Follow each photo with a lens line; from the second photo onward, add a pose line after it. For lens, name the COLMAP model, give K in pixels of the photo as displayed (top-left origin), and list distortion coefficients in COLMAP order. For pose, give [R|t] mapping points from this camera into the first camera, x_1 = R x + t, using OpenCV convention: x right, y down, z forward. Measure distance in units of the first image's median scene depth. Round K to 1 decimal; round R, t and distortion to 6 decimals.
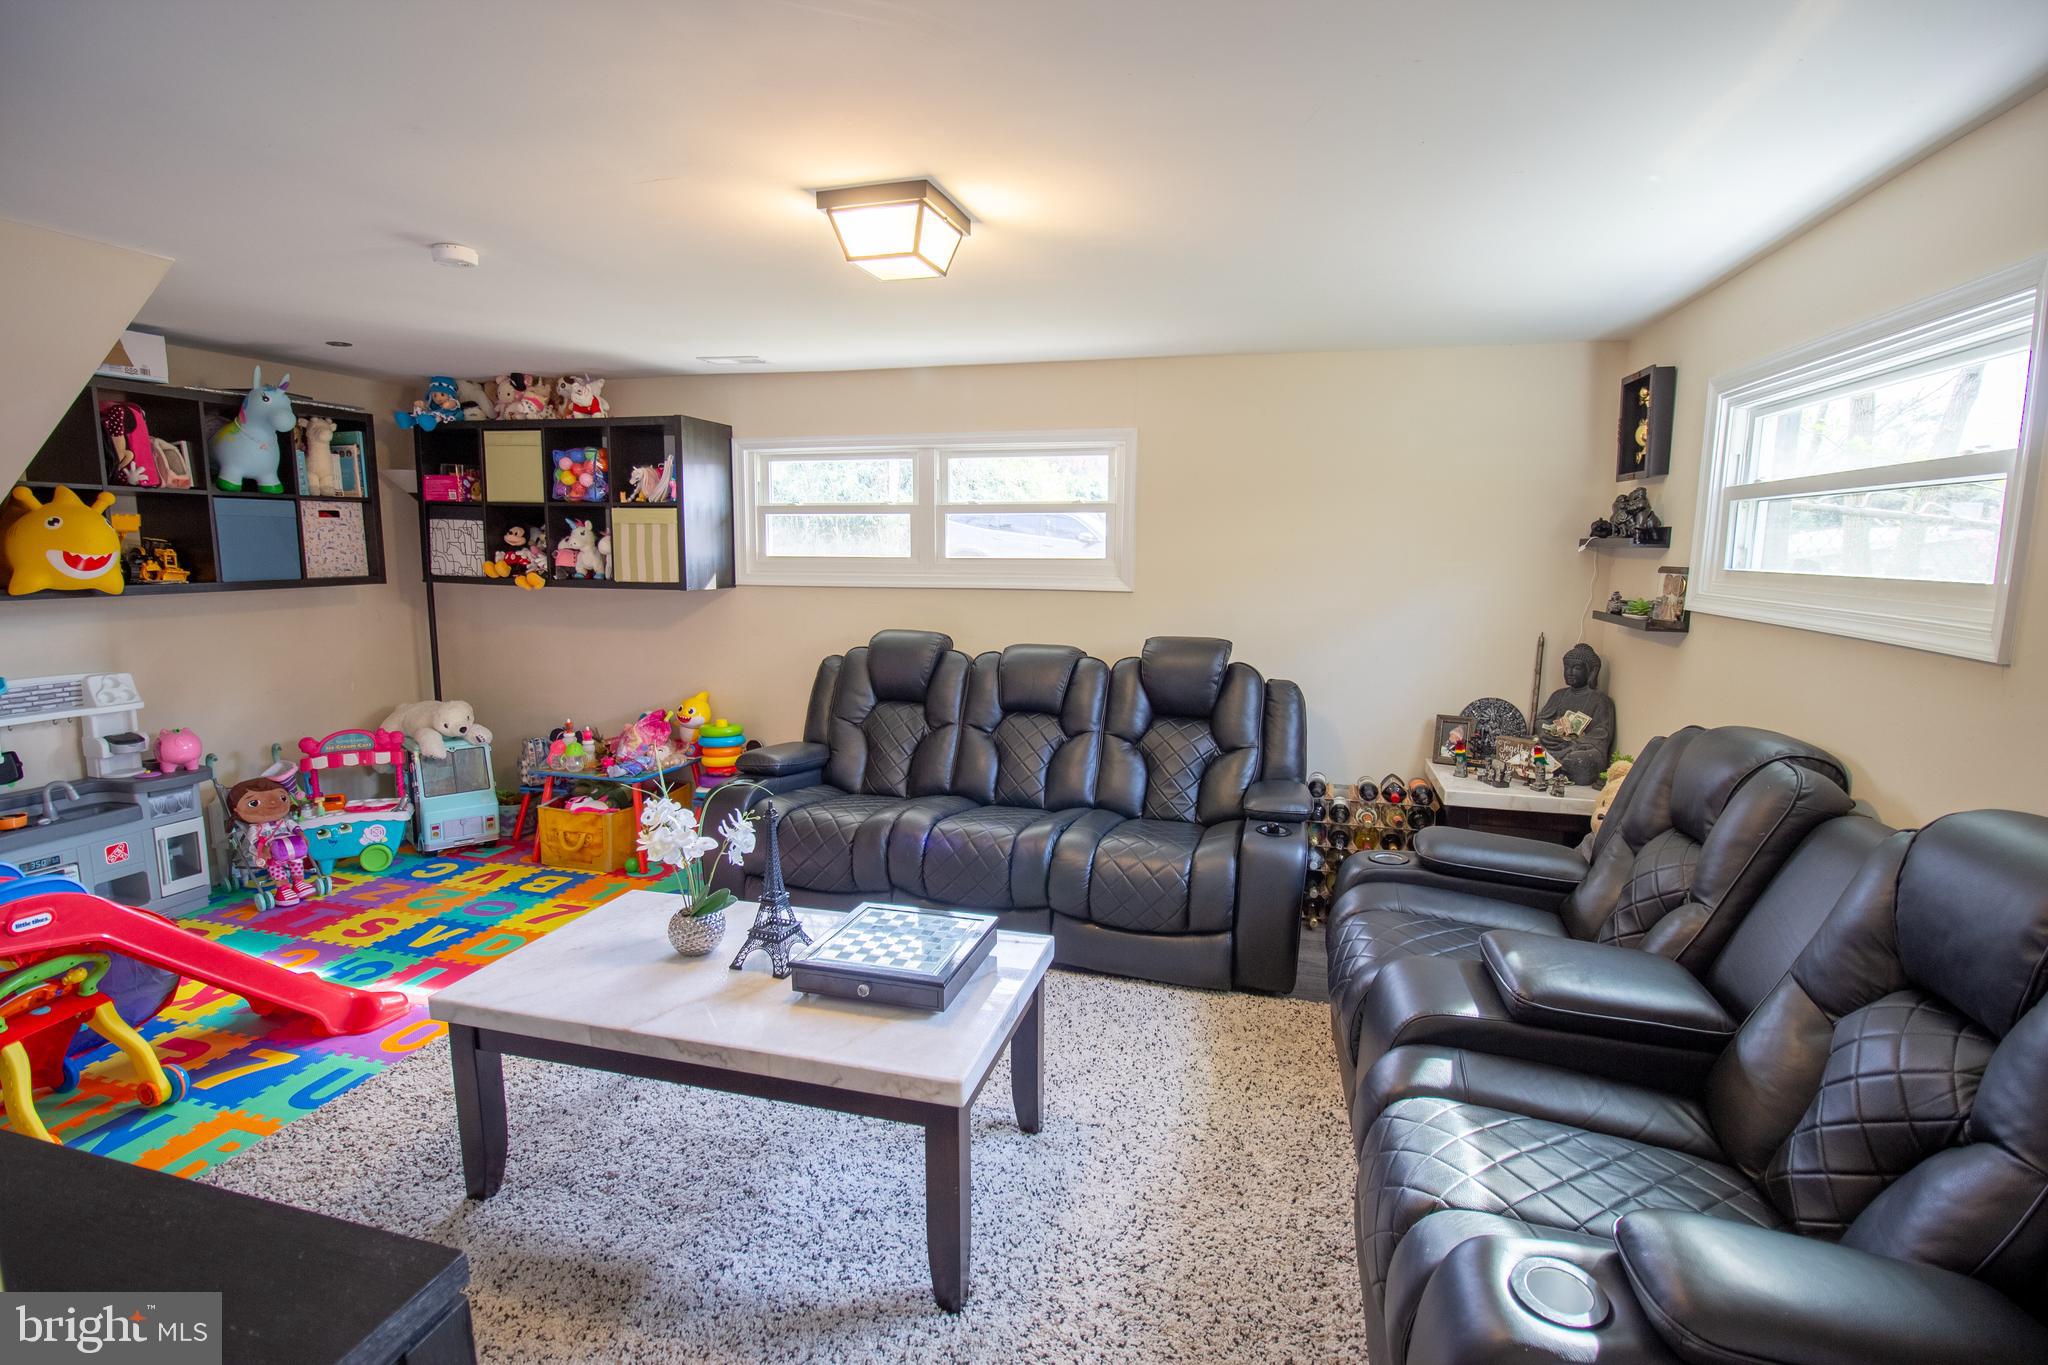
lens RADIAL K [[961.5, 0, 1033.5], [0, 961.5, 665.7], [0, 0, 1]] dist [-0.000047, -0.012353]
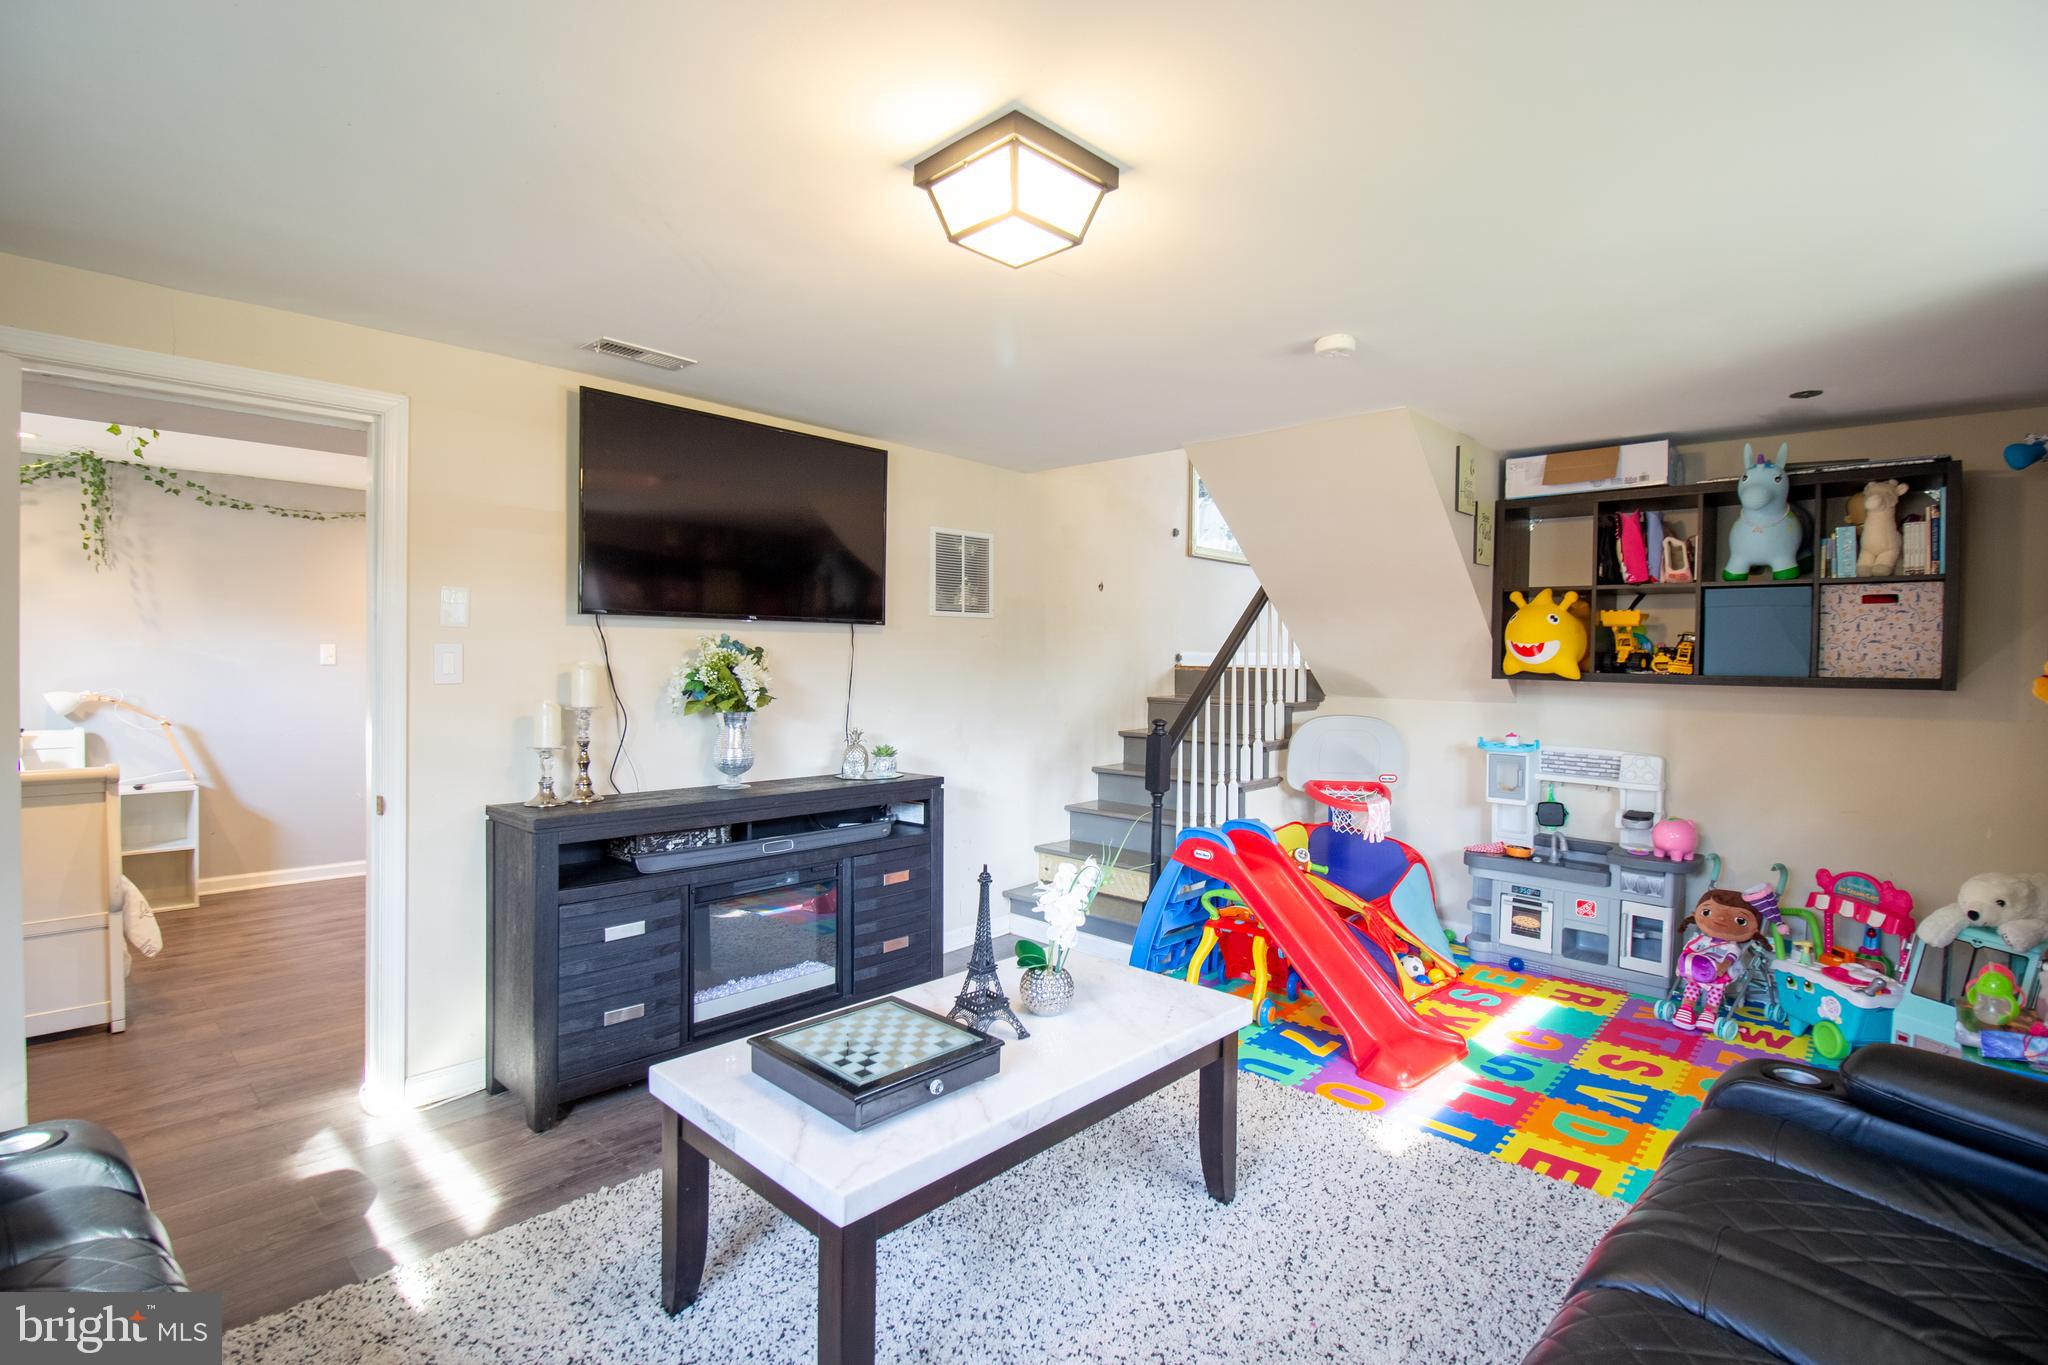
lens RADIAL K [[961.5, 0, 1033.5], [0, 961.5, 665.7], [0, 0, 1]] dist [-0.000047, -0.012353]
pose [[-0.471755, -0.003289, -0.881723, 0.334048], [-0.128182, 0.989625, 0.064891, -0.074373], [0.872362, 0.143634, -0.467283, 0.873256]]
